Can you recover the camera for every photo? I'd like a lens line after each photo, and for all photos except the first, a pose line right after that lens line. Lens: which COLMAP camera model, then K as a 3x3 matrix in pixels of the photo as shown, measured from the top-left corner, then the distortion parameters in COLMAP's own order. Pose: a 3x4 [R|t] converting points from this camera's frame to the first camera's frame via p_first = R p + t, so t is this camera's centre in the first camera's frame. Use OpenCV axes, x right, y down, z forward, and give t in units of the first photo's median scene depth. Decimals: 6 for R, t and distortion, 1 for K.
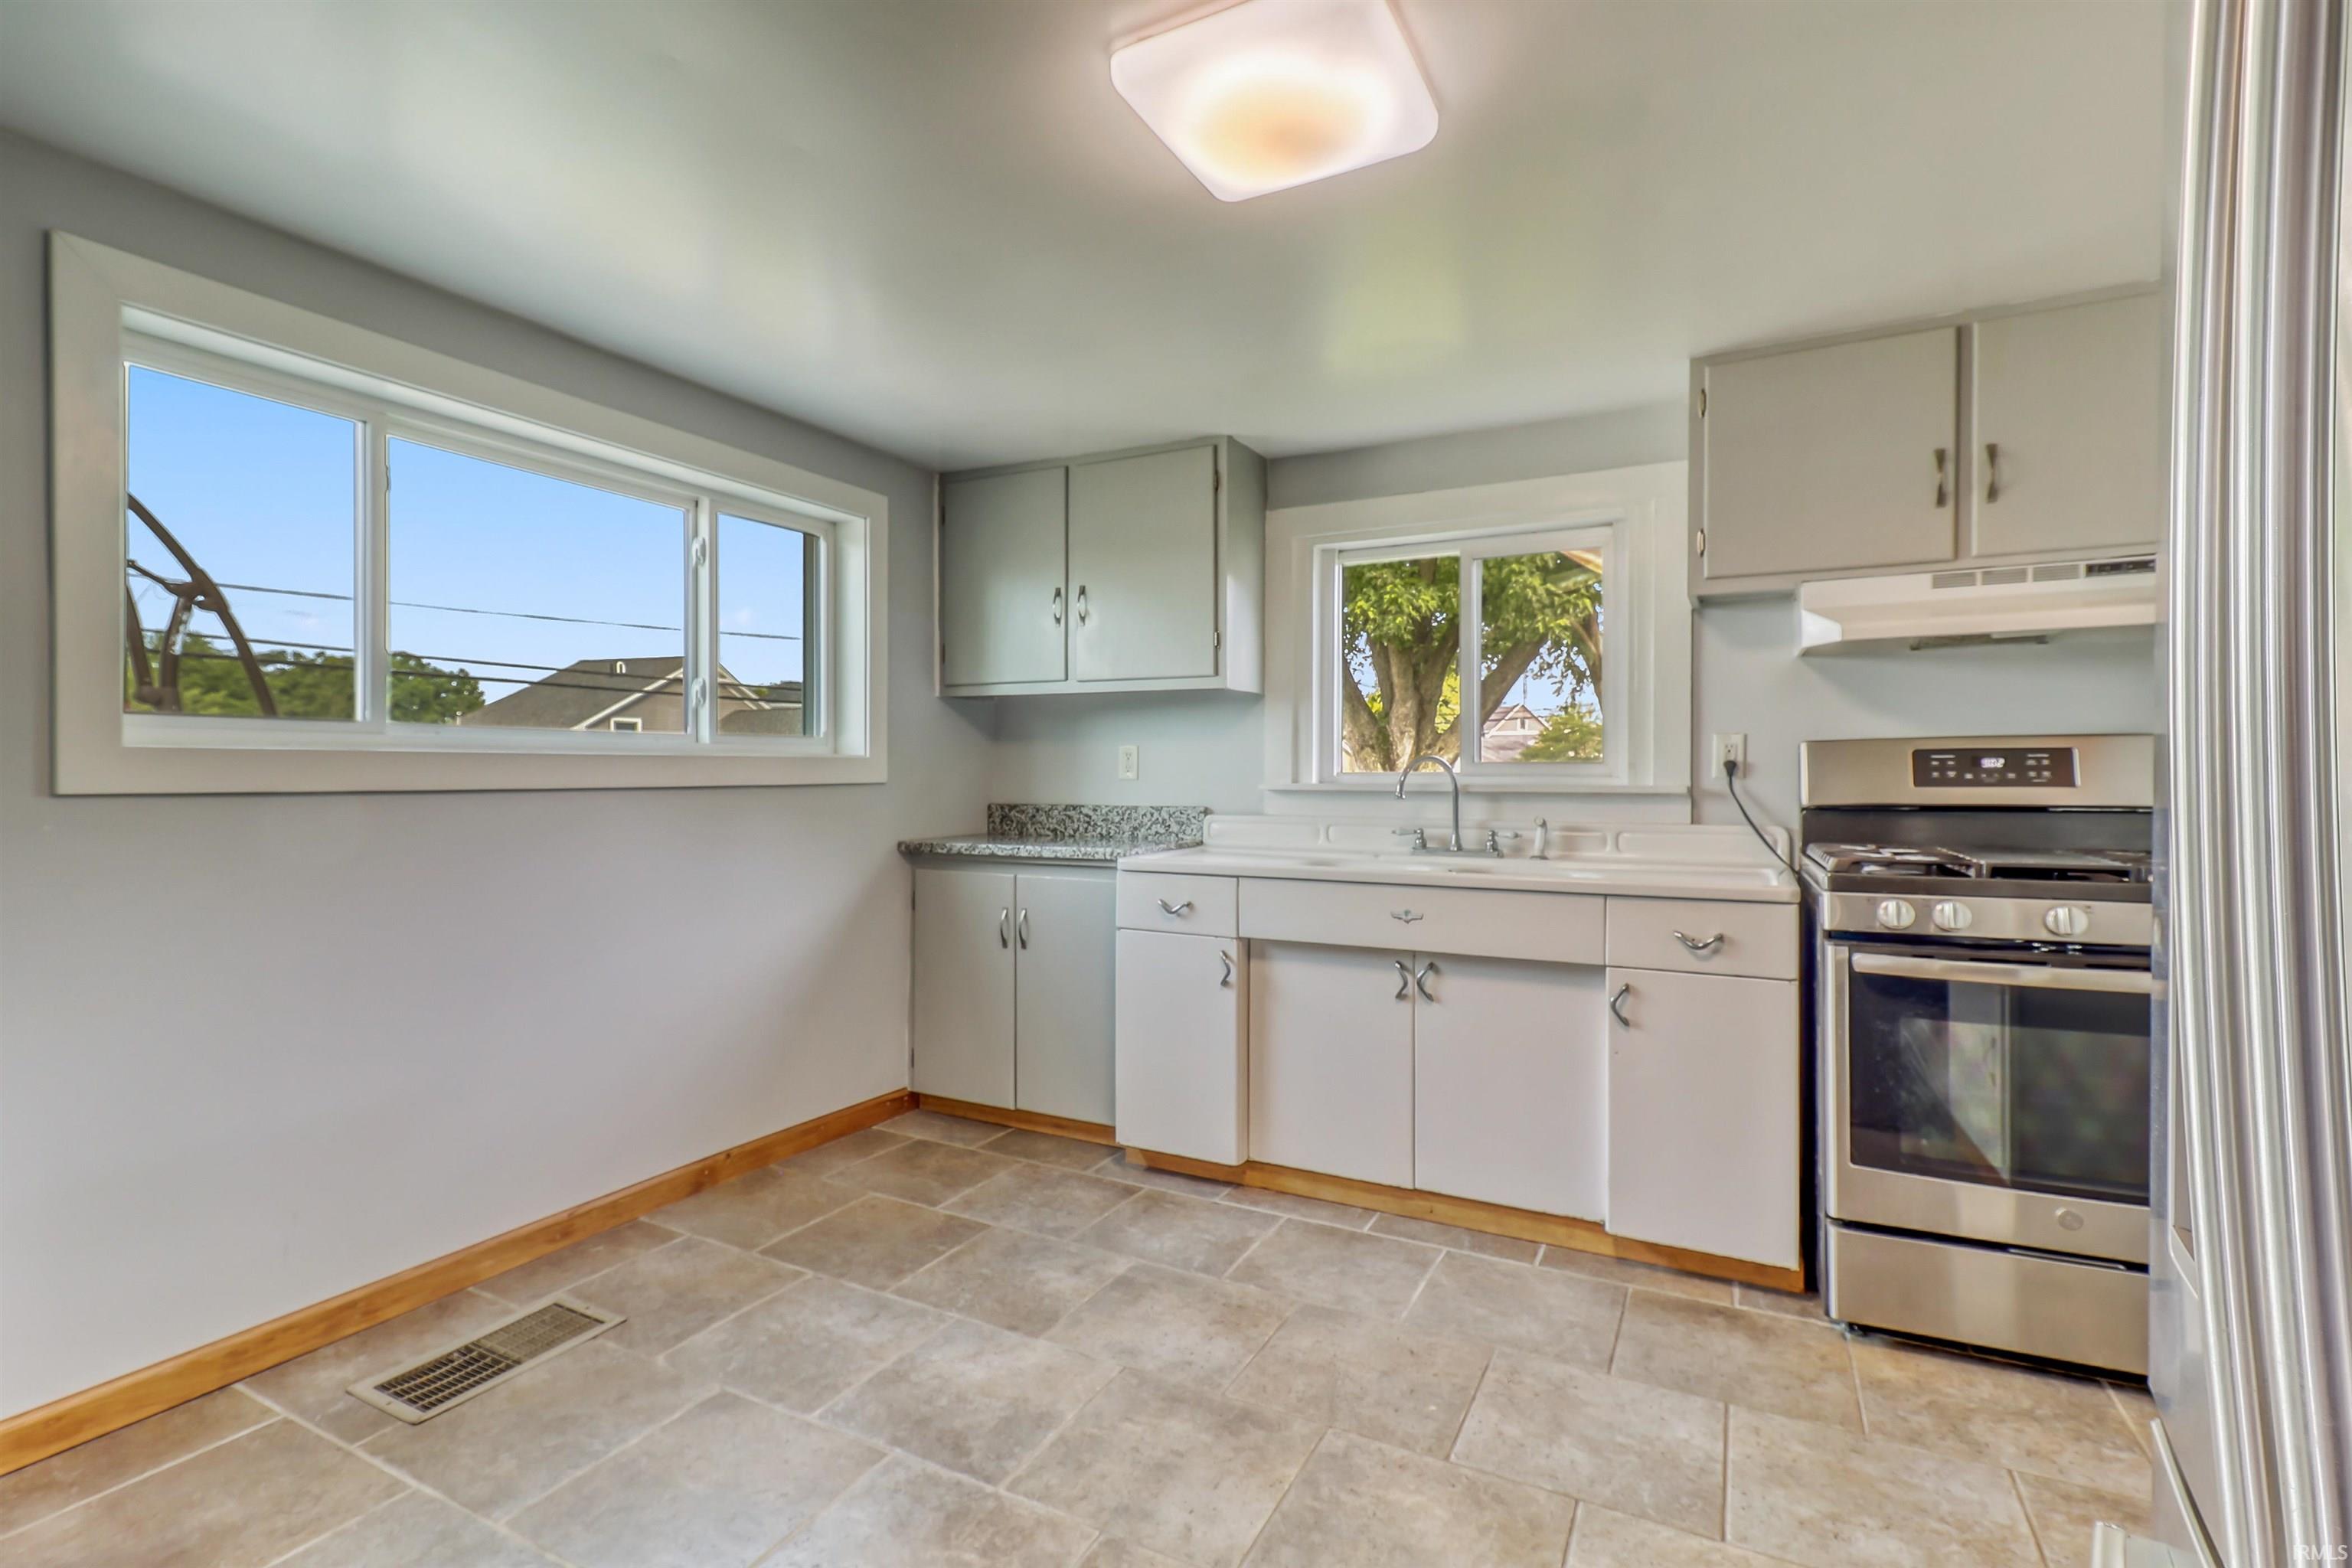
lens RADIAL K [[1080.5, 0, 1170.9], [0, 1080.5, 794.4], [0, 0, 1]] dist [0.009983, -0.000619]
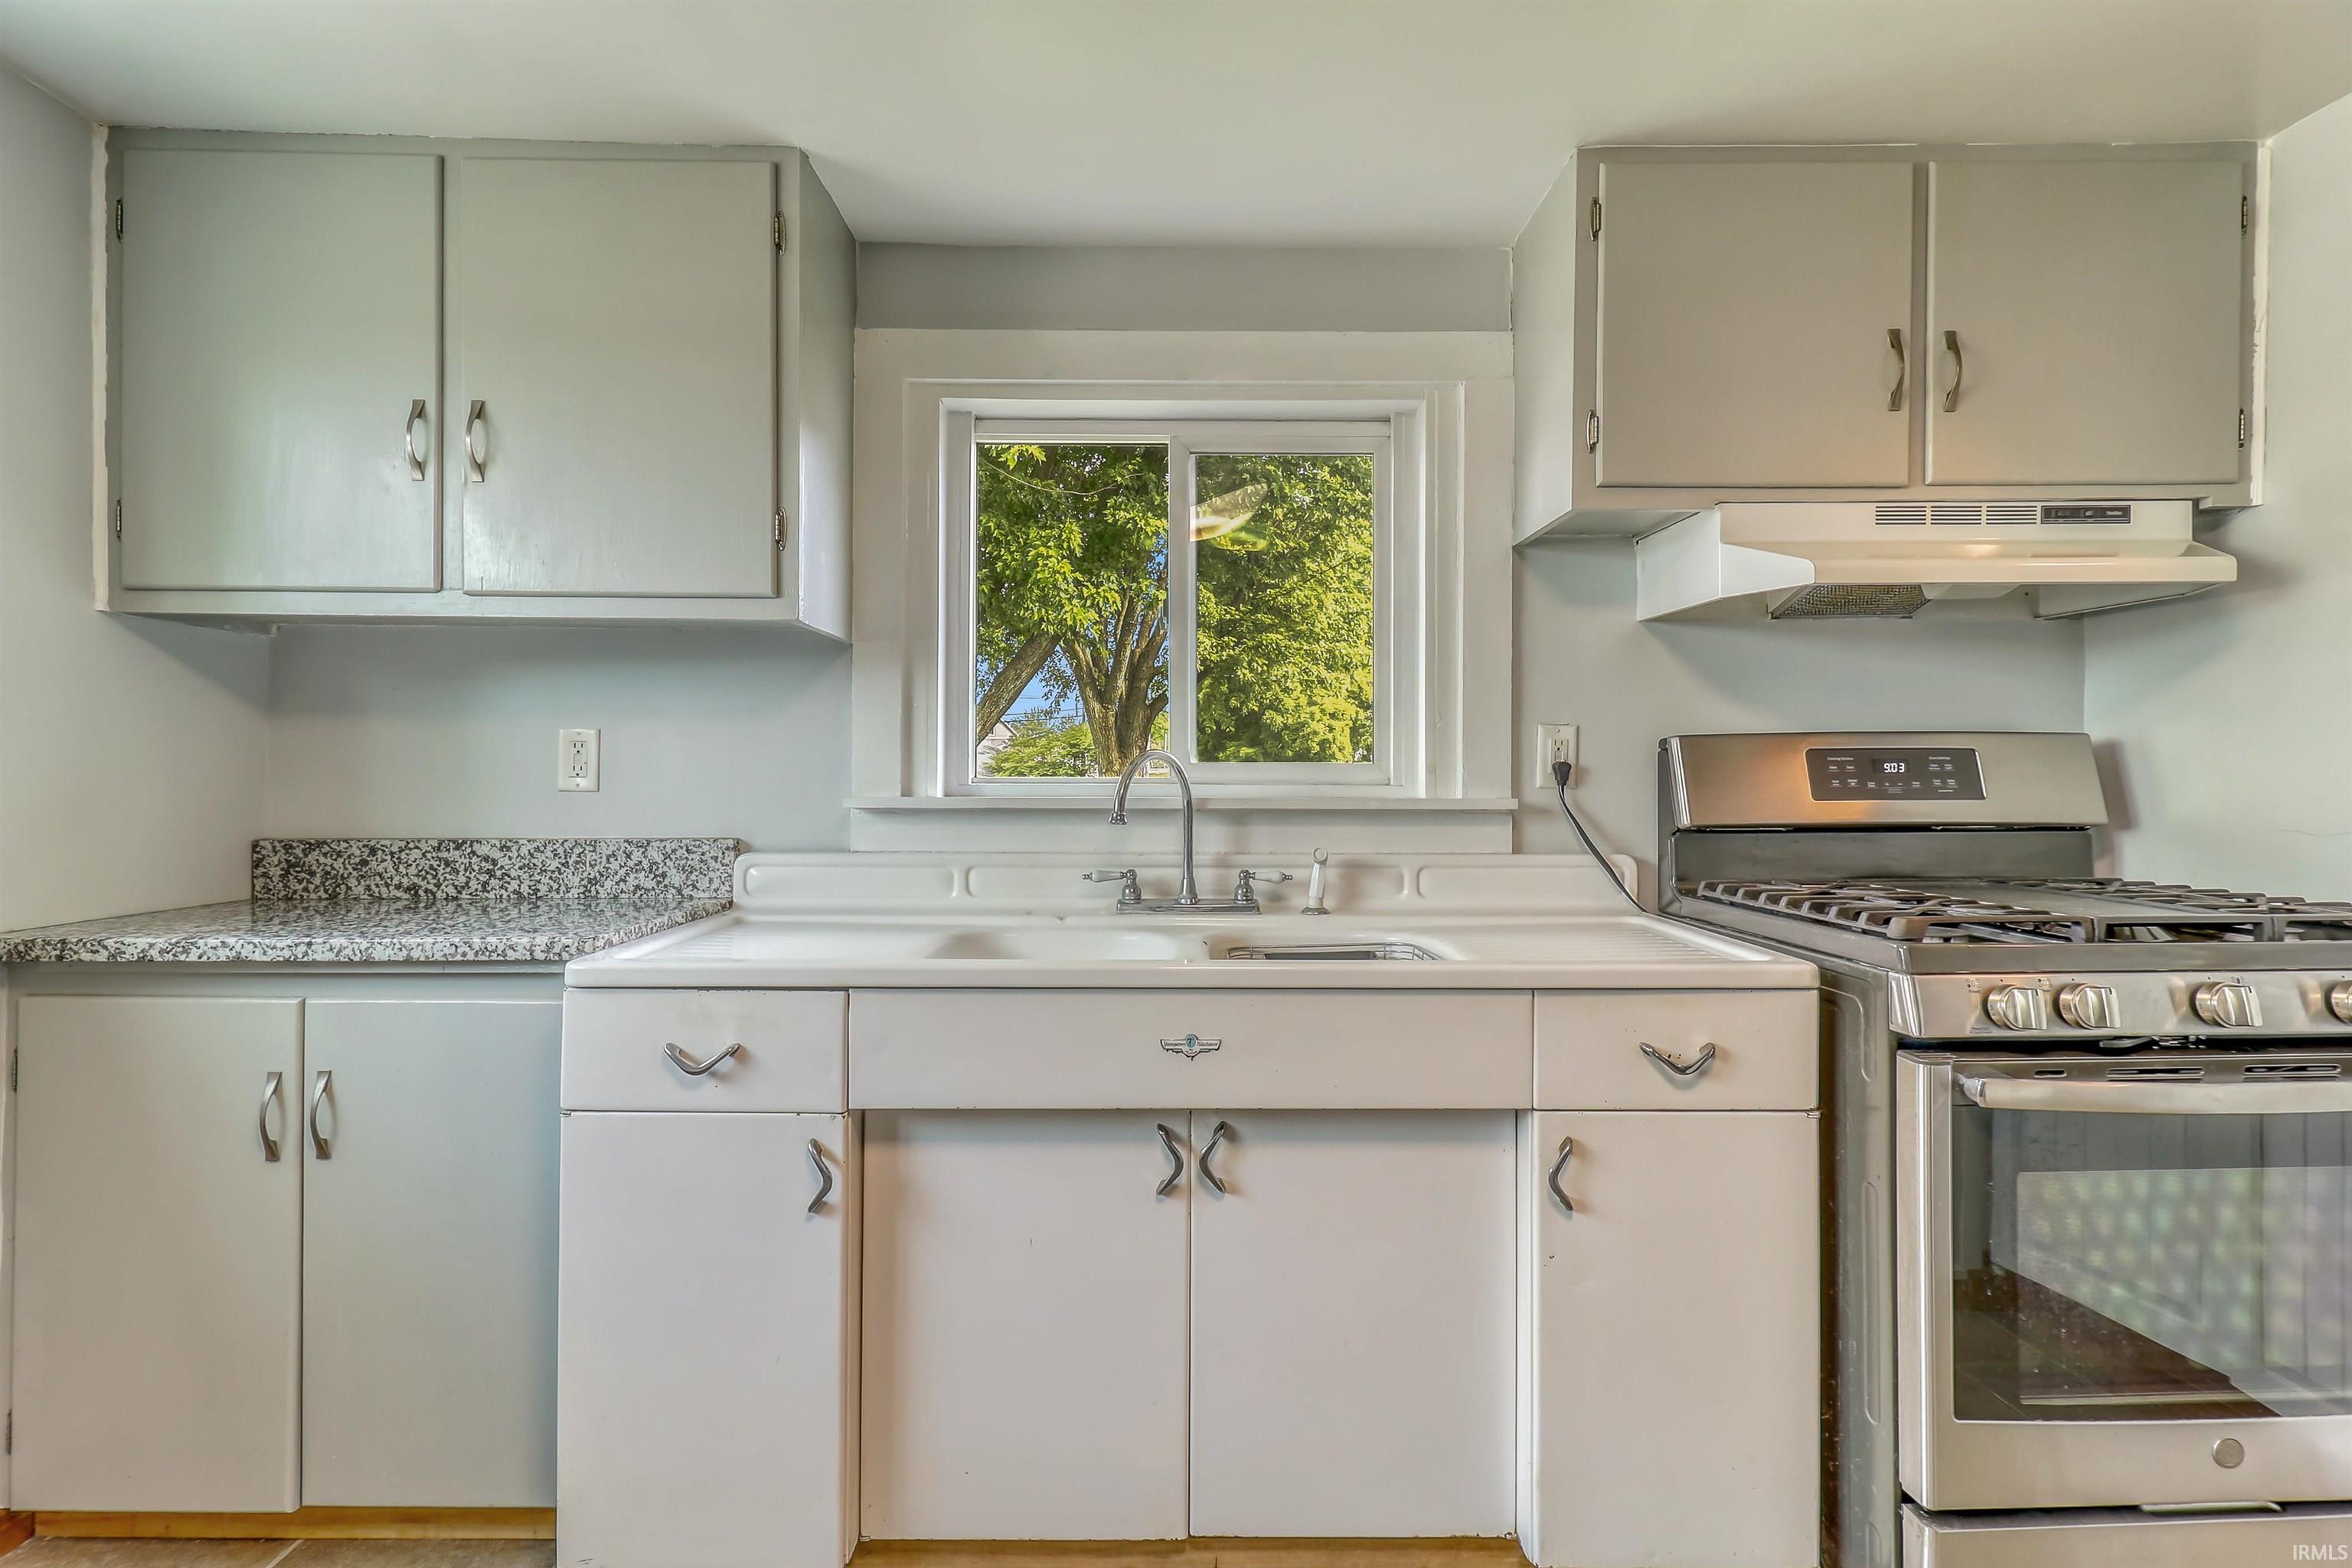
lens RADIAL K [[1087.7, 0, 1173.8], [0, 1087.7, 774.2], [0, 0, 1]] dist [0.007173, -0.000491]
pose [[0.883530, 0.002847, 0.468365, -0.040423], [0.007427, 0.999771, -0.020087, -0.011238], [-0.468315, 0.021226, 0.883307, 0.486661]]
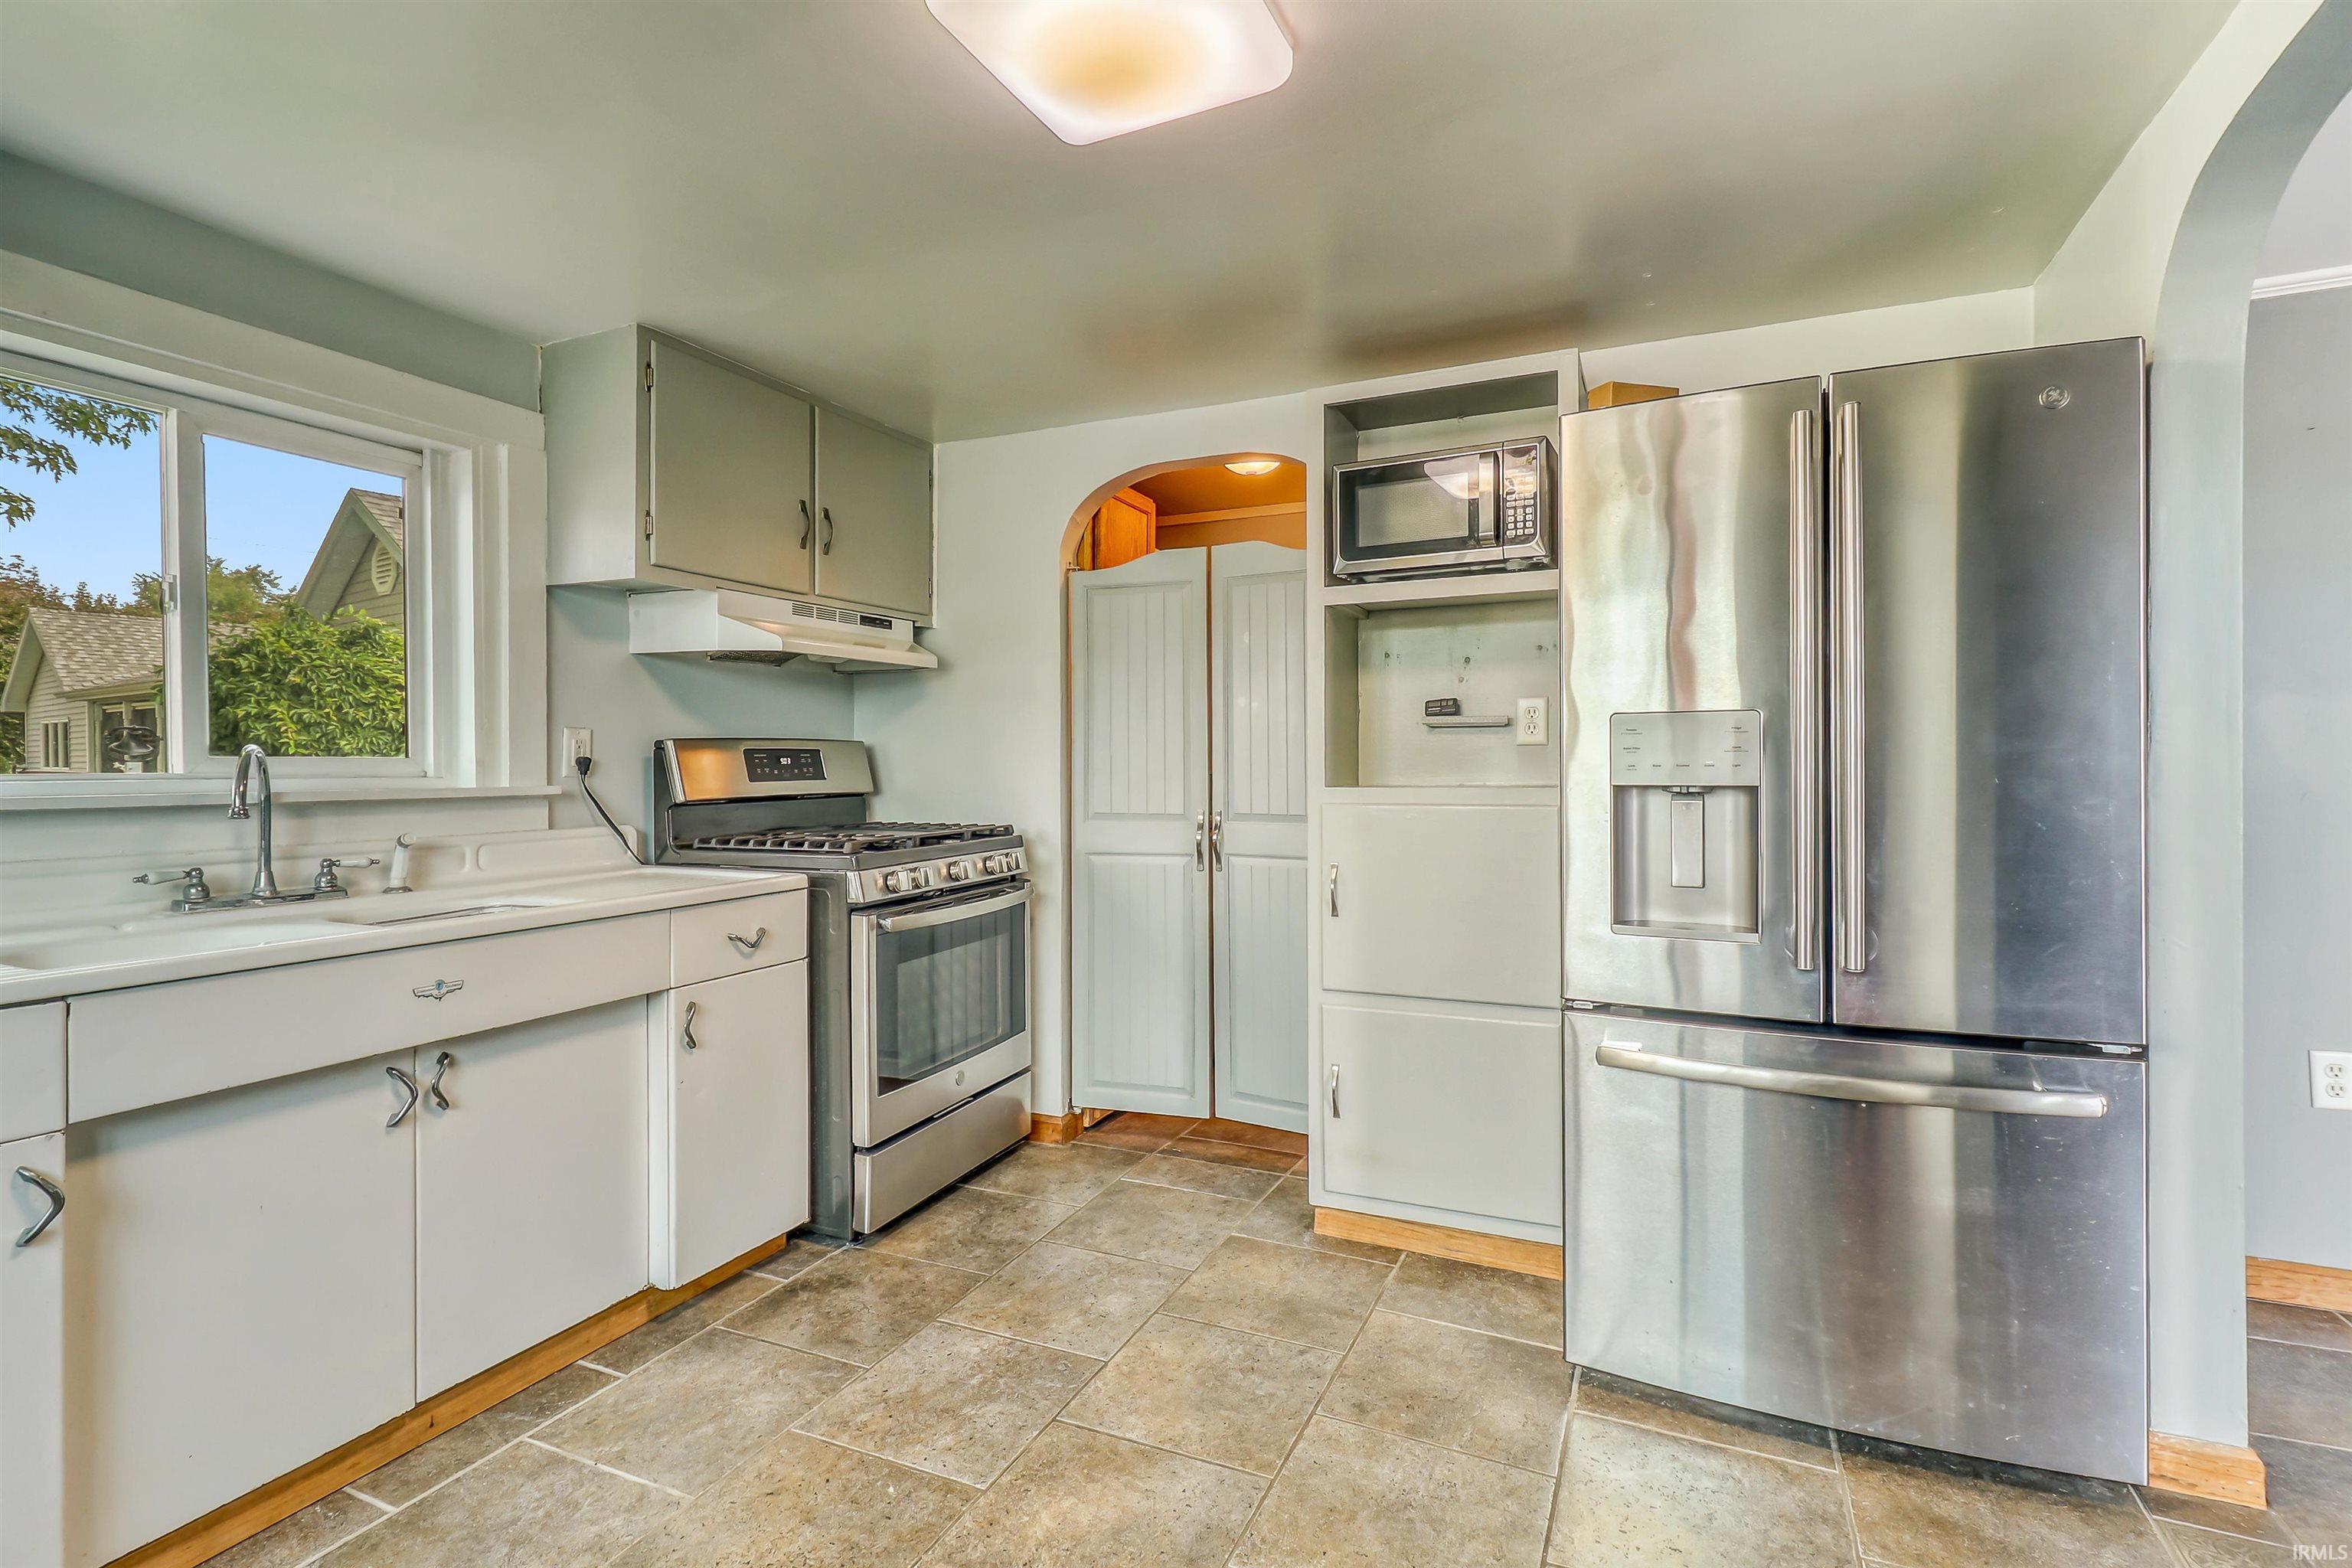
lens RADIAL K [[1107.9, 0, 1176.0], [0, 1107.9, 784.0], [0, 0, 1]] dist [0.004257, 0.000198]
pose [[-0.053098, -0.017782, 0.998431, -0.449312], [0.026017, 0.999477, 0.019184, -0.013573], [-0.998250, 0.026995, -0.052607, 0.542161]]
